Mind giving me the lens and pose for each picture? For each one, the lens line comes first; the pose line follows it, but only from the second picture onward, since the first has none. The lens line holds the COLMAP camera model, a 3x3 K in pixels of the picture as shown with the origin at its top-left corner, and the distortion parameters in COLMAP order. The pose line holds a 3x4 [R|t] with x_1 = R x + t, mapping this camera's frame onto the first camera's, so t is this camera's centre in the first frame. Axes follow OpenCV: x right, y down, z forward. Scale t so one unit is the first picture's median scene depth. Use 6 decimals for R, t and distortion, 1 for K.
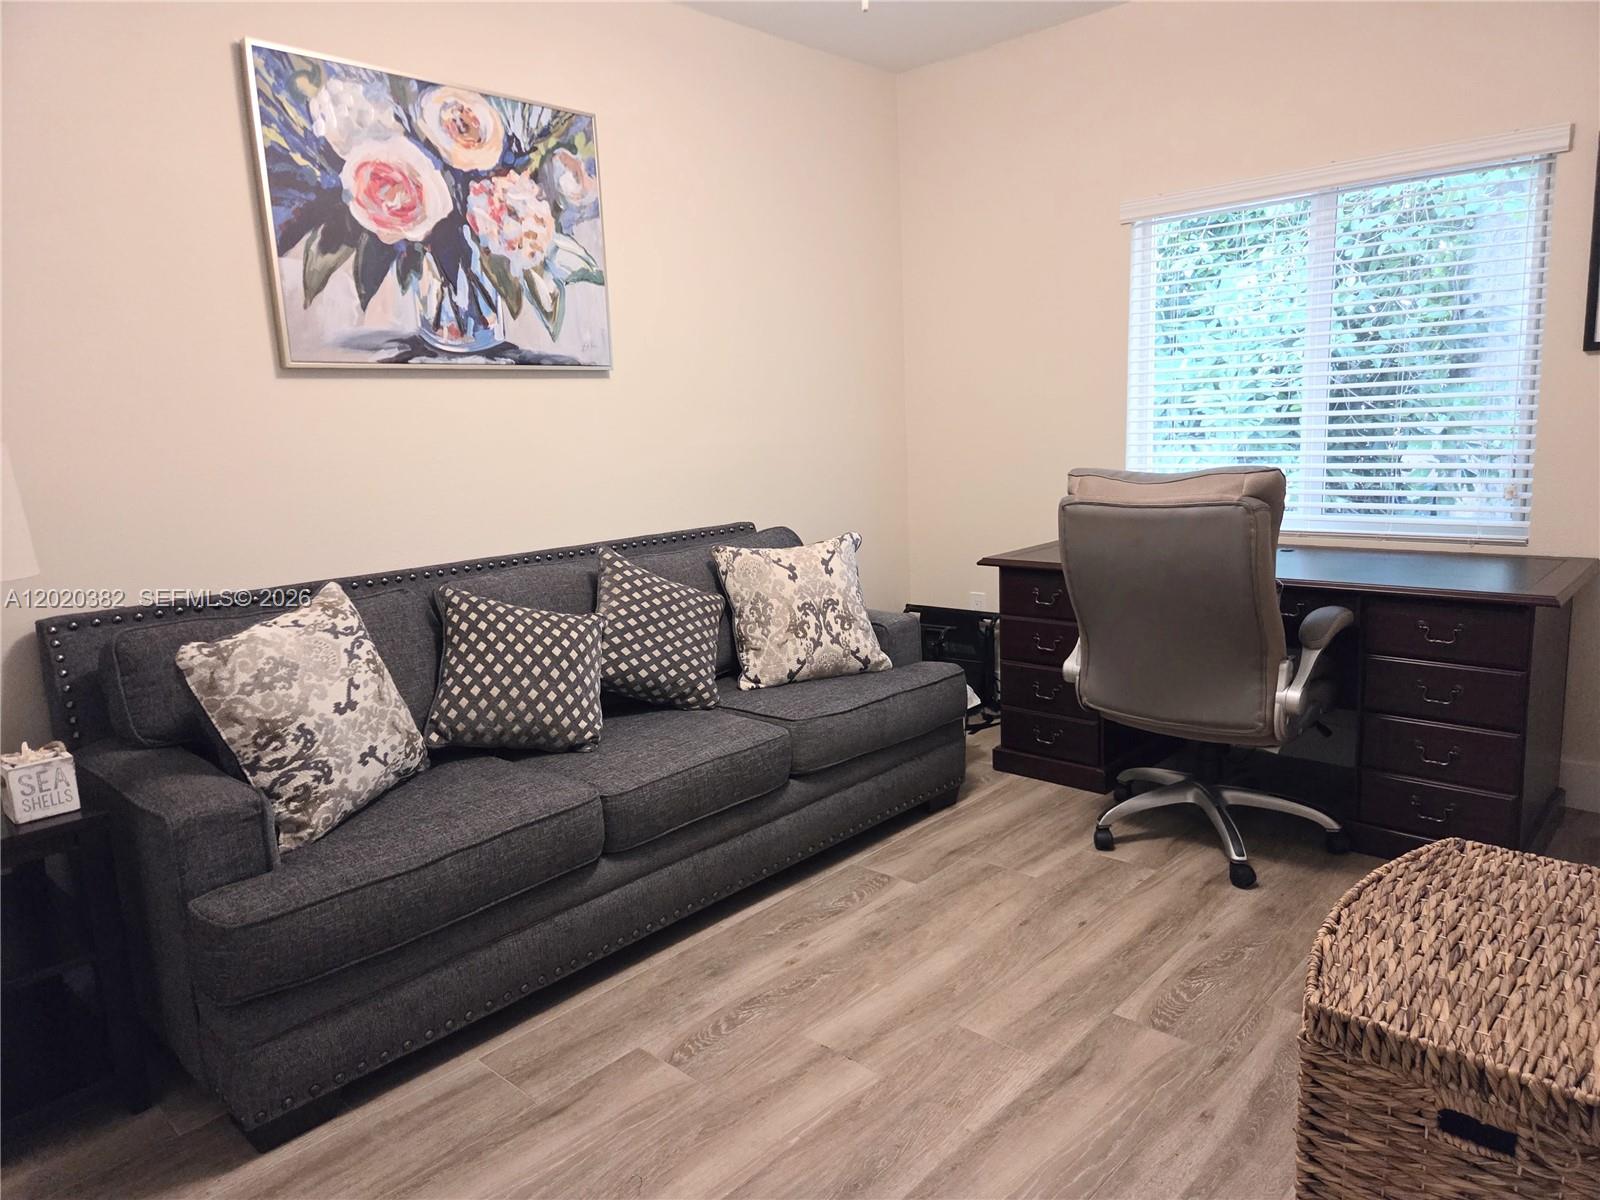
lens RADIAL K [[1063.4, 0, 791.8], [0, 1063.4, 592.1], [0, 0, 1]] dist [0.070804, -0.049174]
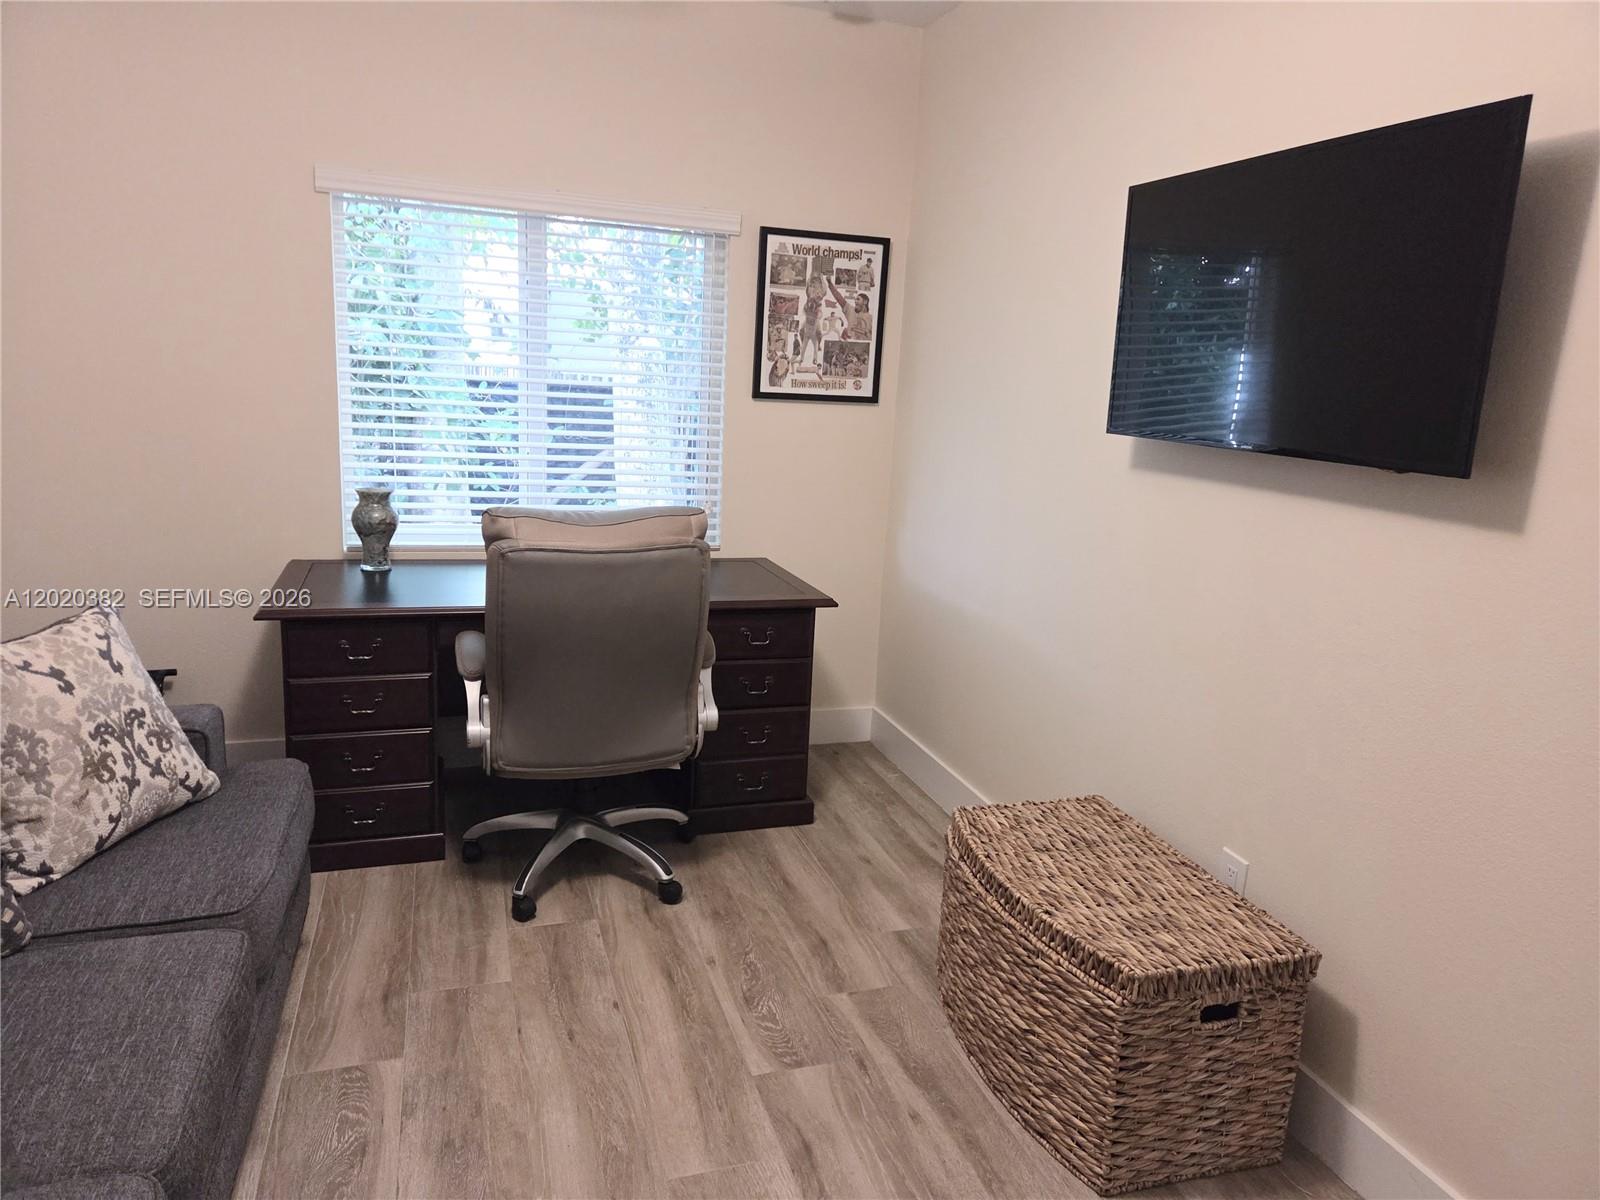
lens RADIAL K [[1063.4, 0, 791.8], [0, 1063.4, 592.1], [0, 0, 1]] dist [0.070804, -0.049174]
pose [[0.478858, -0.111511, 0.870782, -0.347780], [0.075375, 0.993460, 0.085771, -0.093767], [-0.874651, 0.024563, 0.484131, 0.331795]]
